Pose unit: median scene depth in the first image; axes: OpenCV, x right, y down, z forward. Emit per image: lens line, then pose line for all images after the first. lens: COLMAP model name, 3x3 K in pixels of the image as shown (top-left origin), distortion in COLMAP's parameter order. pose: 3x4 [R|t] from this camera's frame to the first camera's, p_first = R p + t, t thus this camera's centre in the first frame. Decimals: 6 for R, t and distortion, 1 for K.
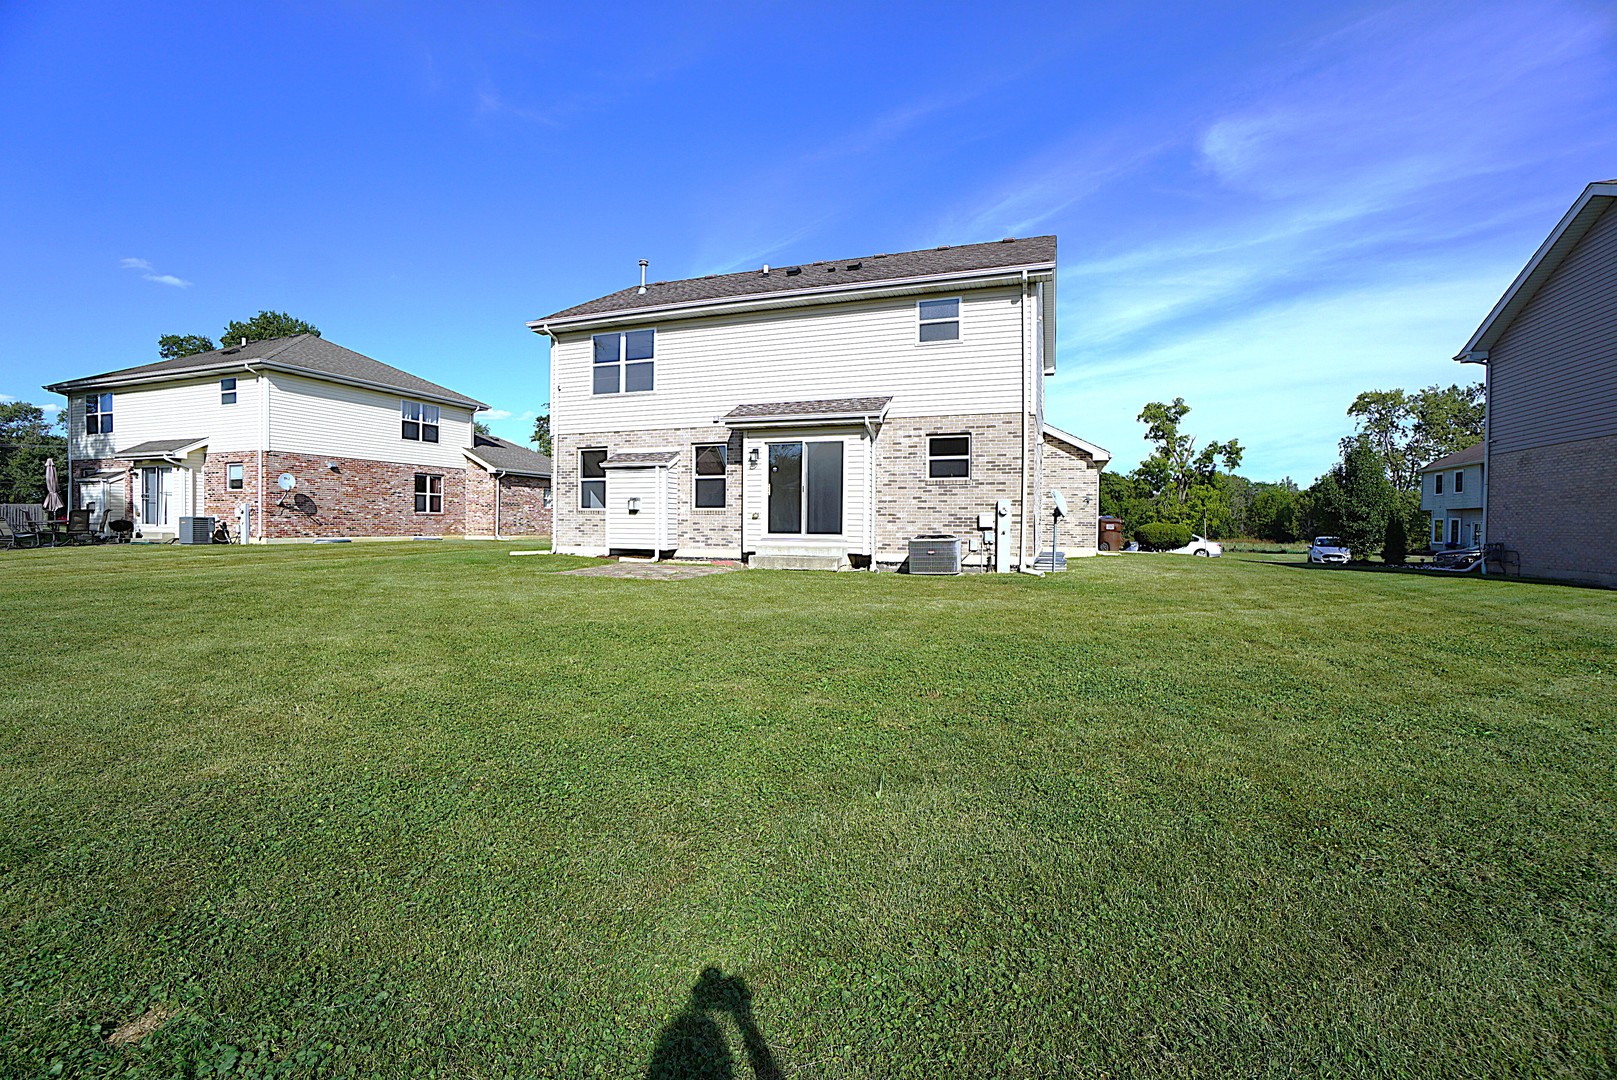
lens RADIAL K [[711.6, 0, 792.0], [0, 711.6, 540.1], [0, 0, 1]] dist [-0.063919, 0.022656]
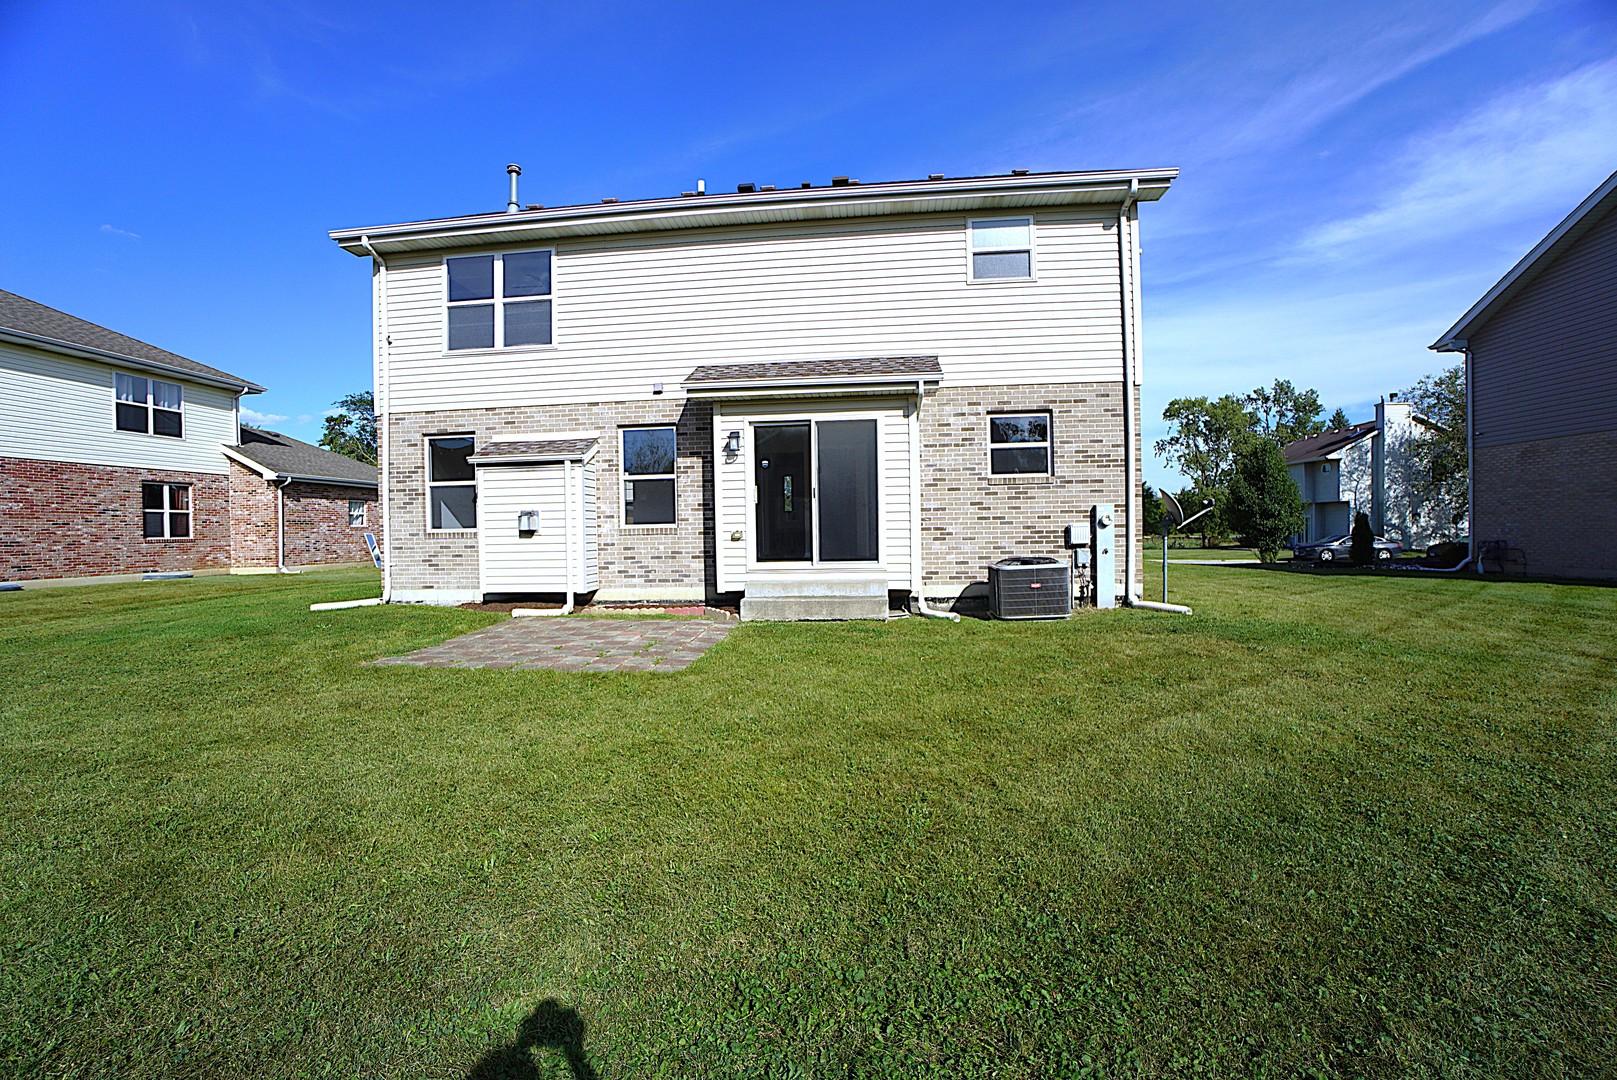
lens RADIAL K [[710.8, 0, 794.1], [0, 710.8, 541.8], [0, 0, 1]] dist [-0.068376, 0.024125]
pose [[0.968814, -0.030663, 0.245884, -0.147479], [0.032373, 0.999472, -0.002915, -0.023134], [-0.245665, 0.010784, 0.969295, 0.334868]]
